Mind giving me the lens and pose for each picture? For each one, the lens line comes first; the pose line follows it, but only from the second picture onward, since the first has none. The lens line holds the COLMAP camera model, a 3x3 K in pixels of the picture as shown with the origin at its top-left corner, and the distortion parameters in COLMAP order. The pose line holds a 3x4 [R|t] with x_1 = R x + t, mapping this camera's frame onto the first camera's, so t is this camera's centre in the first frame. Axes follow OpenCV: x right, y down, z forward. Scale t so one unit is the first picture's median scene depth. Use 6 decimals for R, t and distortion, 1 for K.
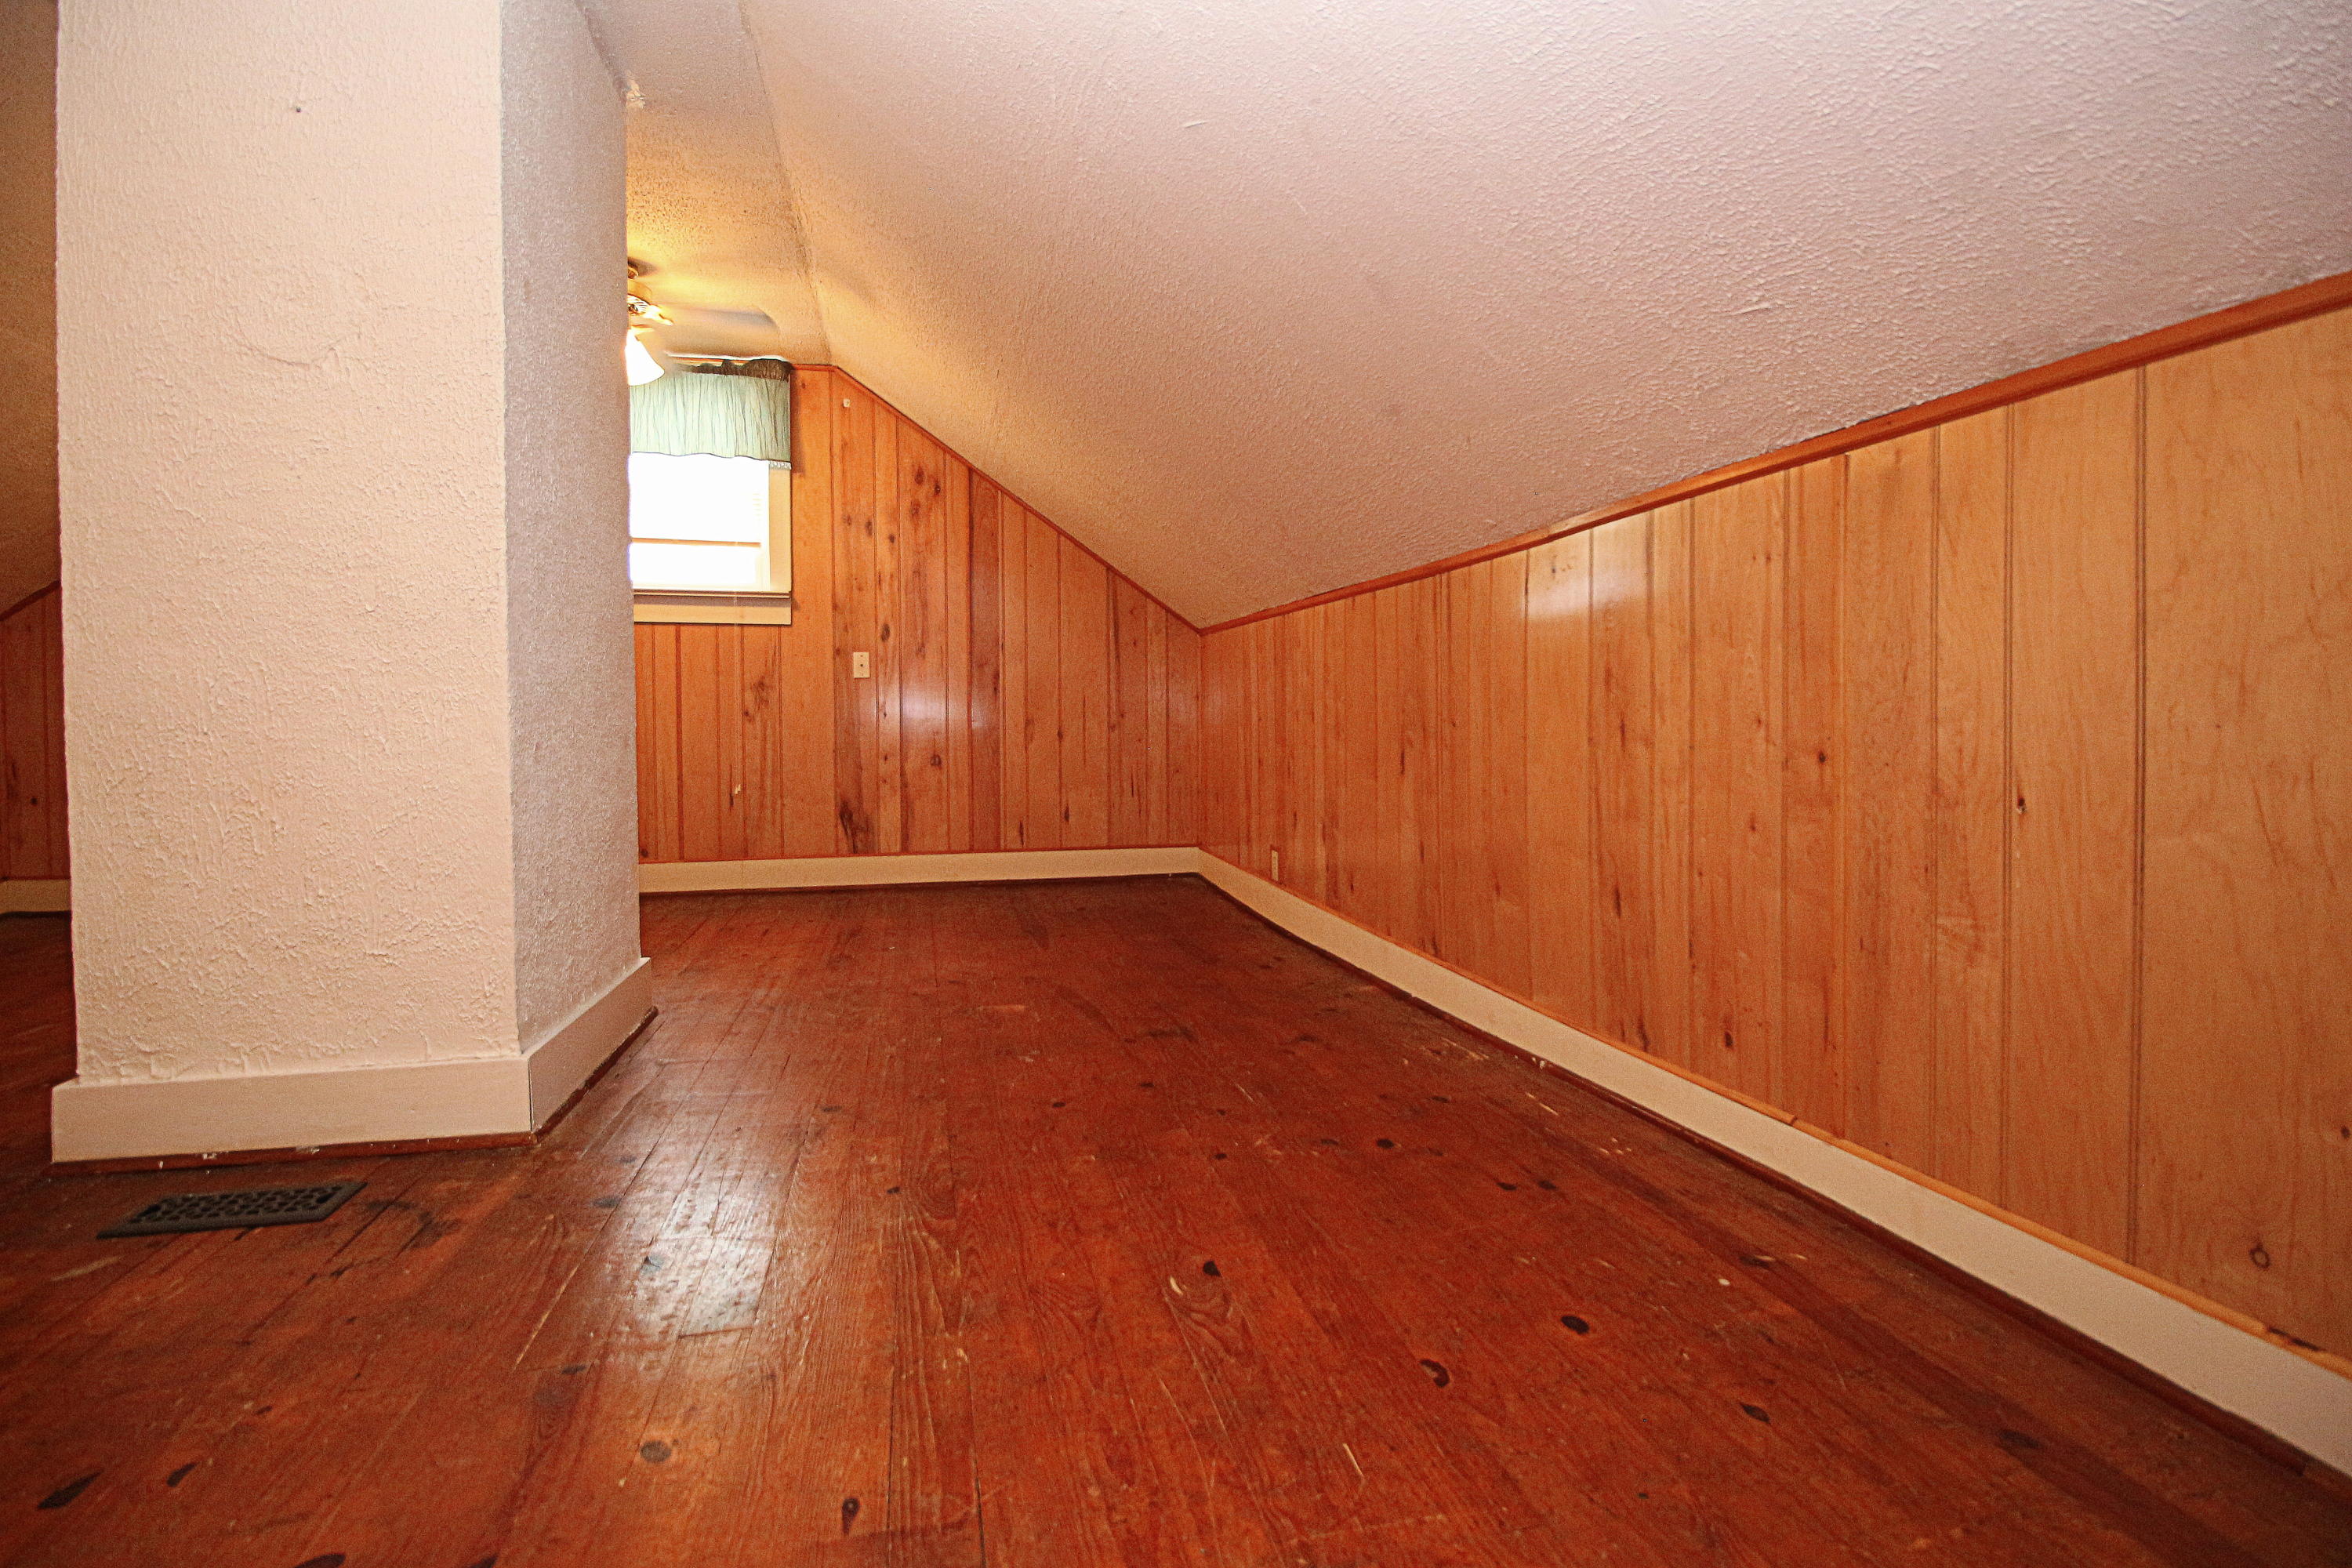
lens RADIAL K [[1082.0, 0, 1170.8], [0, 1082.0, 754.3], [0, 0, 1]] dist [0.002478, -0.012716]
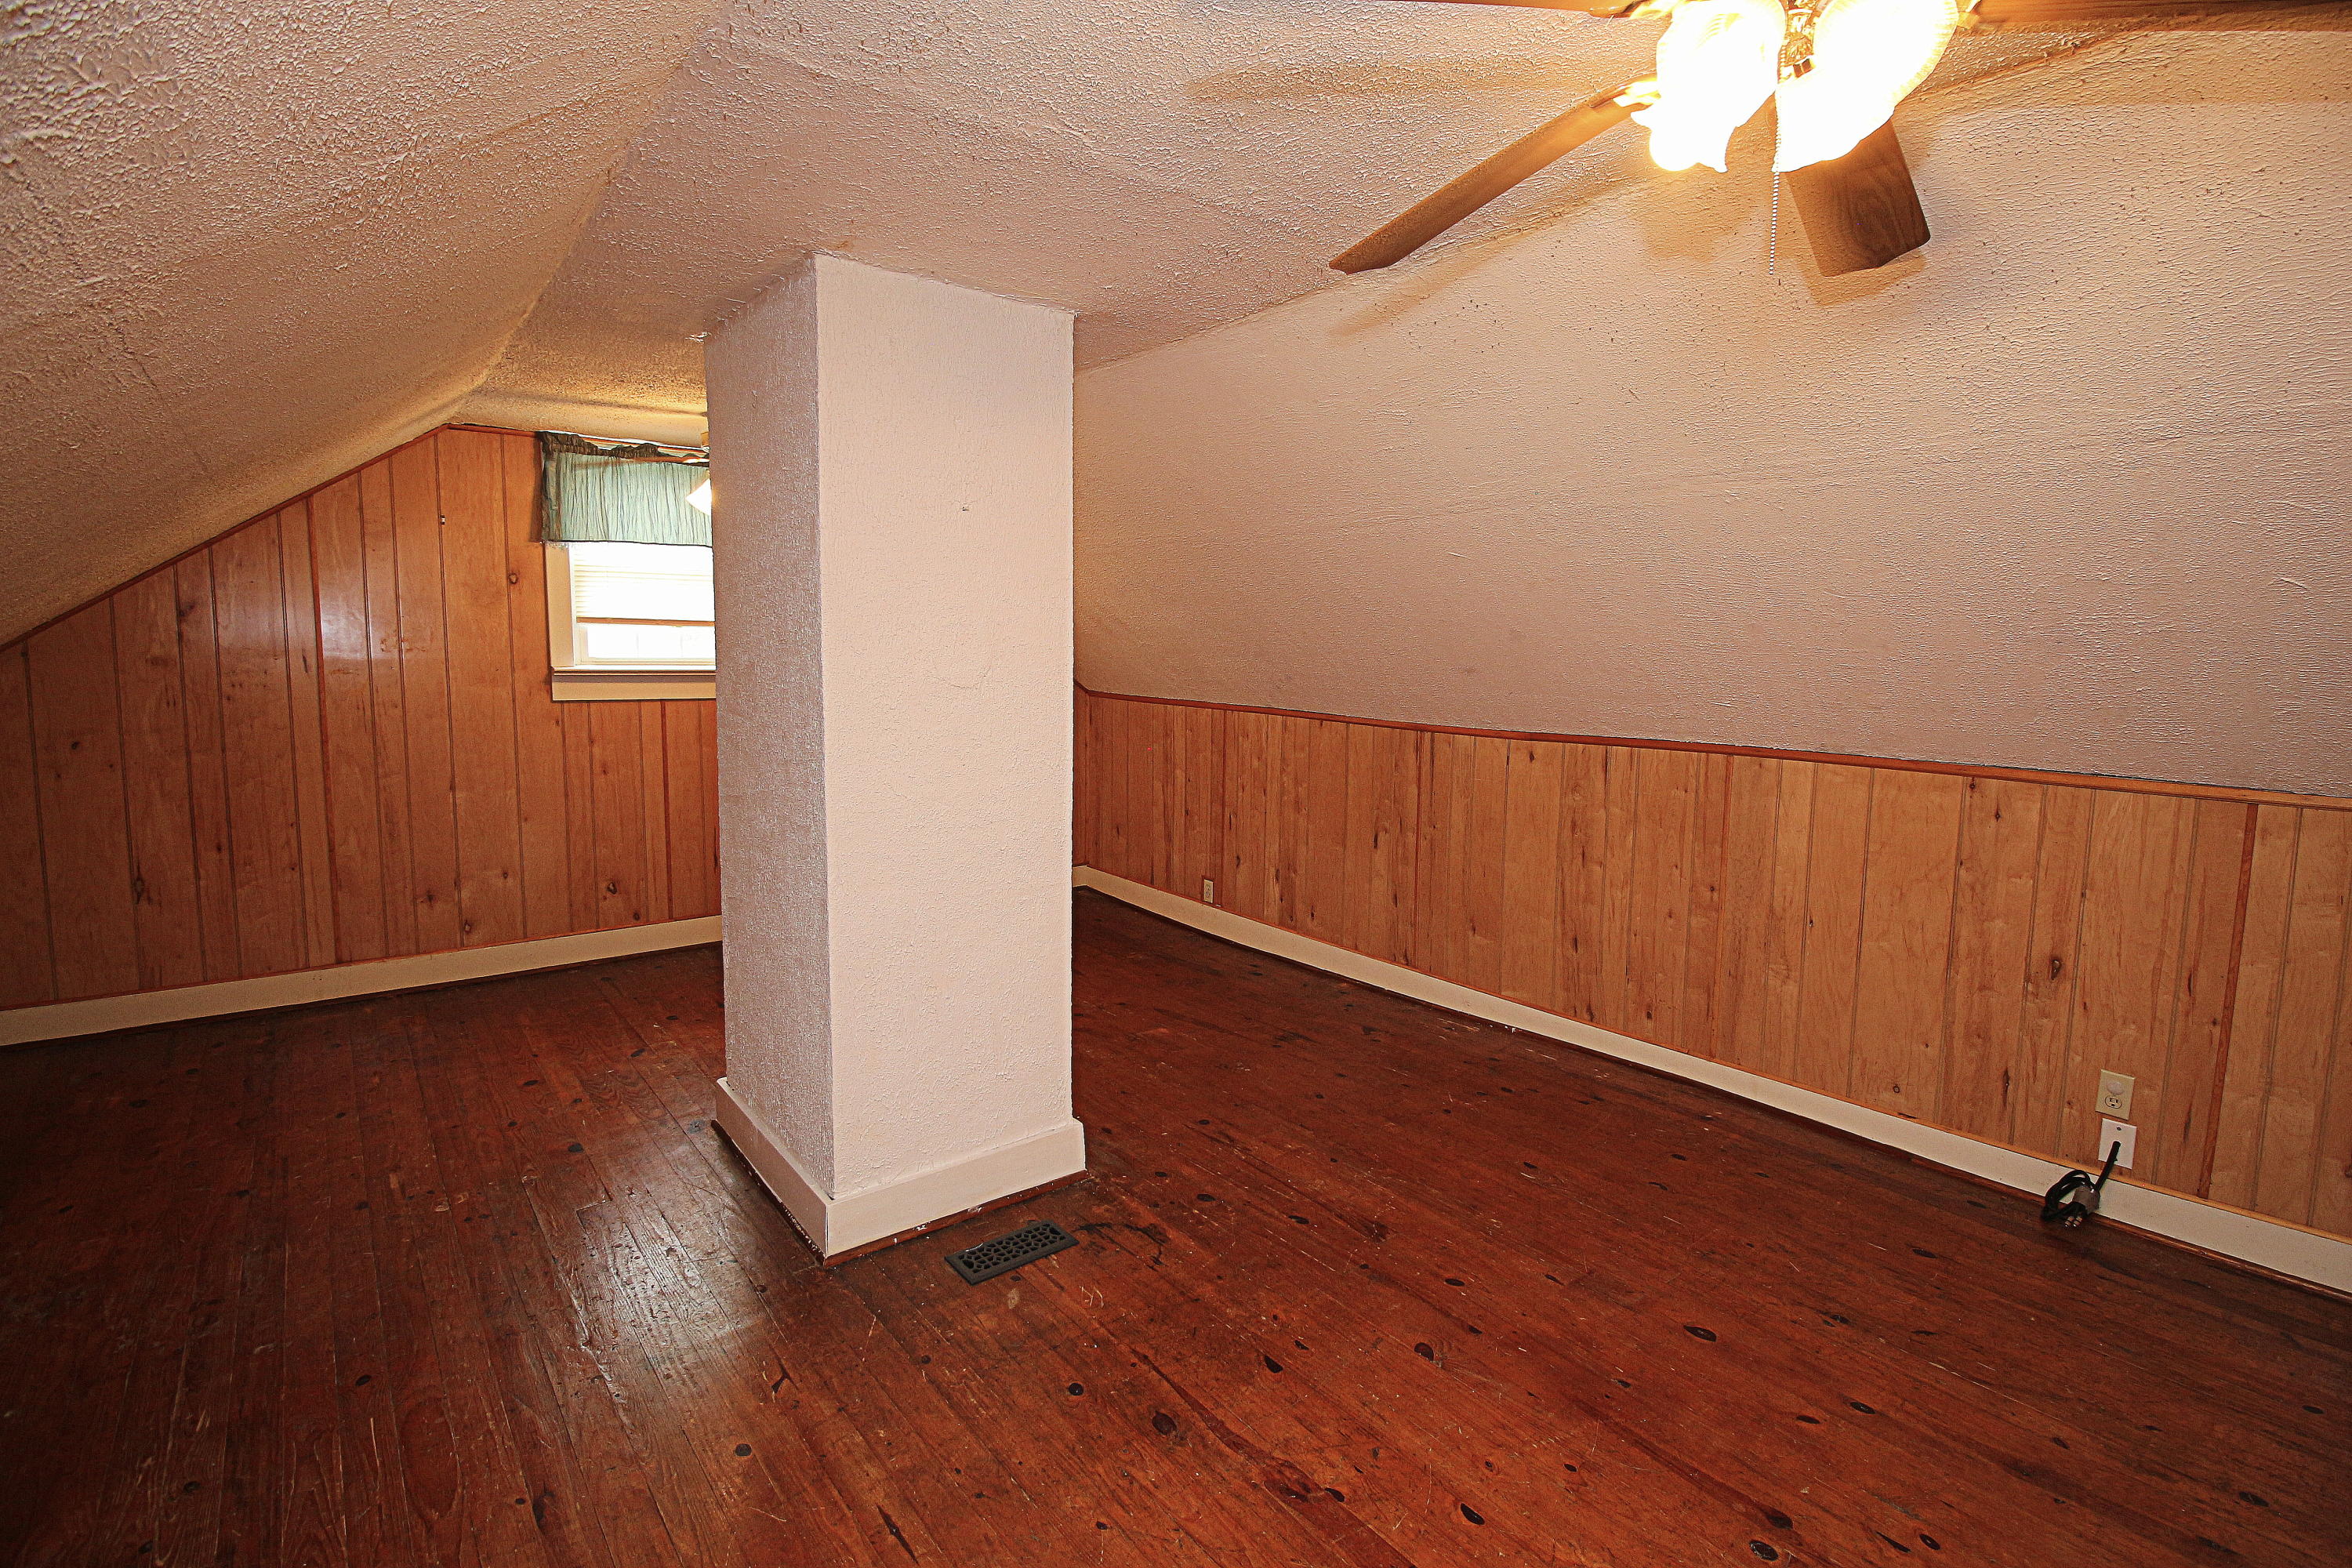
lens RADIAL K [[1093.2, 0, 1168.1], [0, 1093.2, 756.0], [0, 0, 1]] dist [0.002375, -0.013162]
pose [[0.903444, -0.027888, 0.427797, -1.019465], [-0.005905, 0.996978, 0.077464, -0.329205], [-0.428665, -0.072511, 0.900549, -0.382637]]
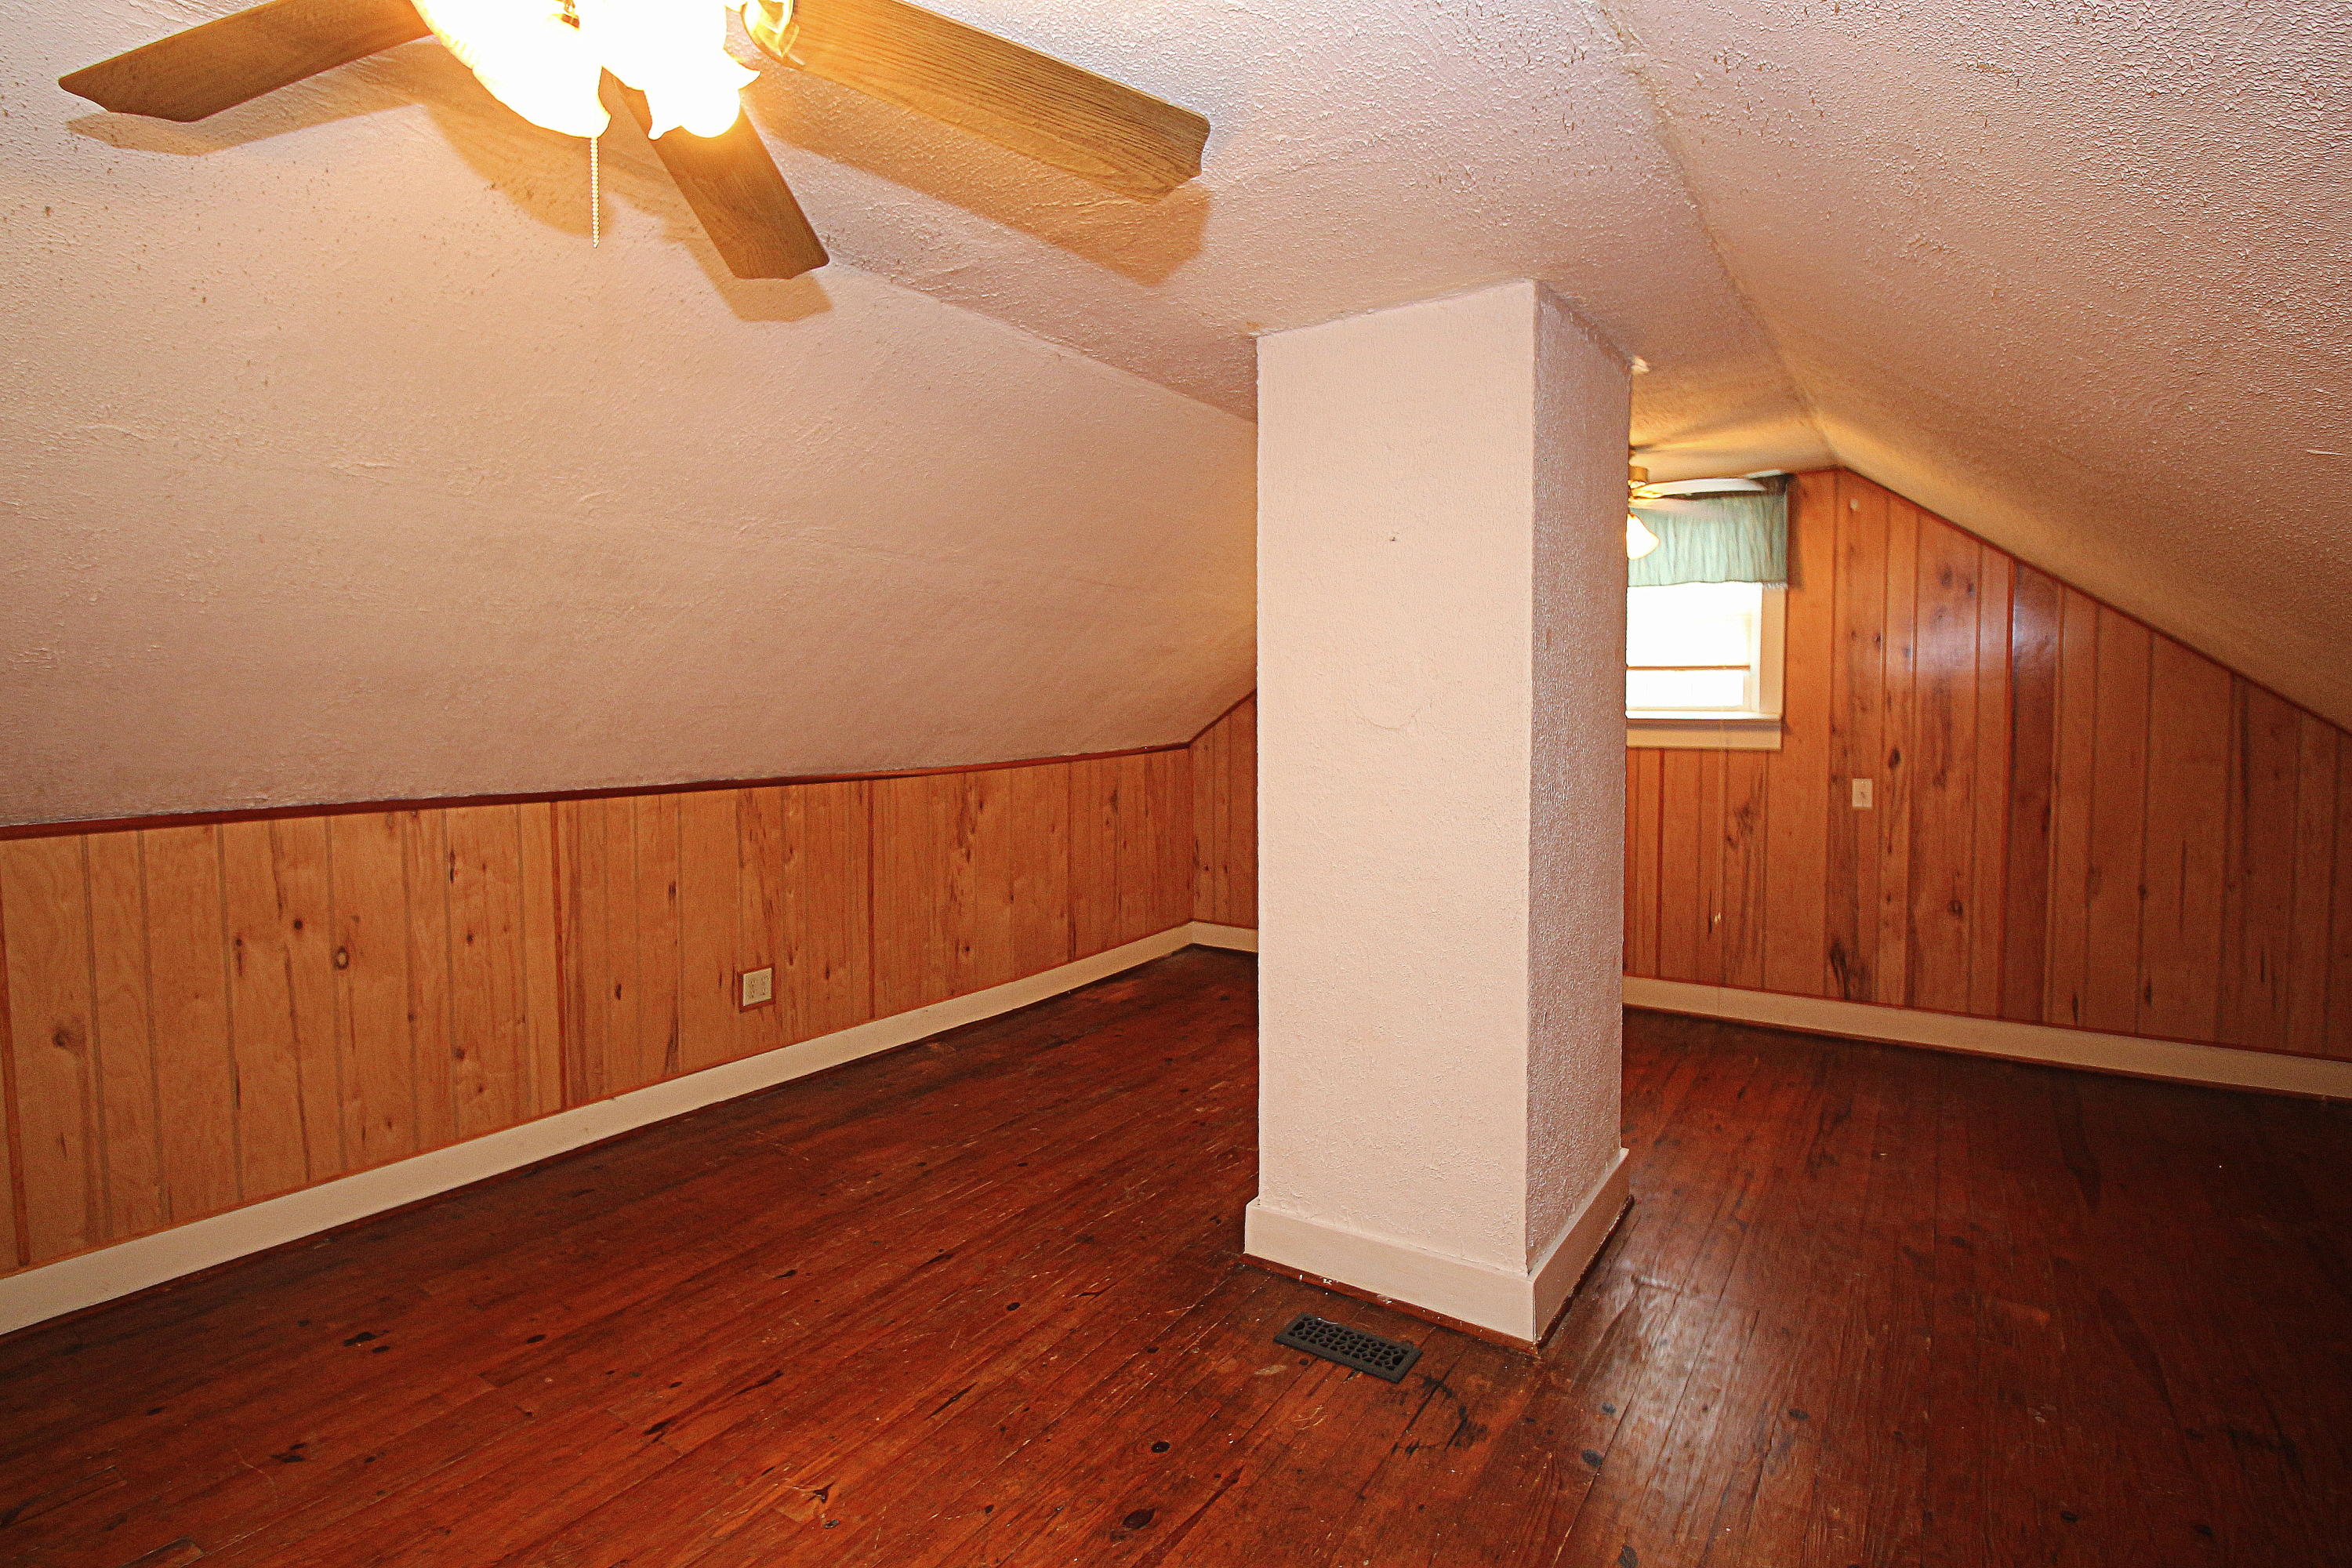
lens RADIAL K [[1160.4, 0, 1173.3], [0, 1160.4, 748.6], [0, 0, 1]] dist [0.001570, -0.014545]
pose [[0.681807, 0.036811, -0.730605, 0.057452], [-0.017952, 0.999274, 0.033594, -0.322995], [0.731312, -0.009789, 0.681973, -0.168262]]
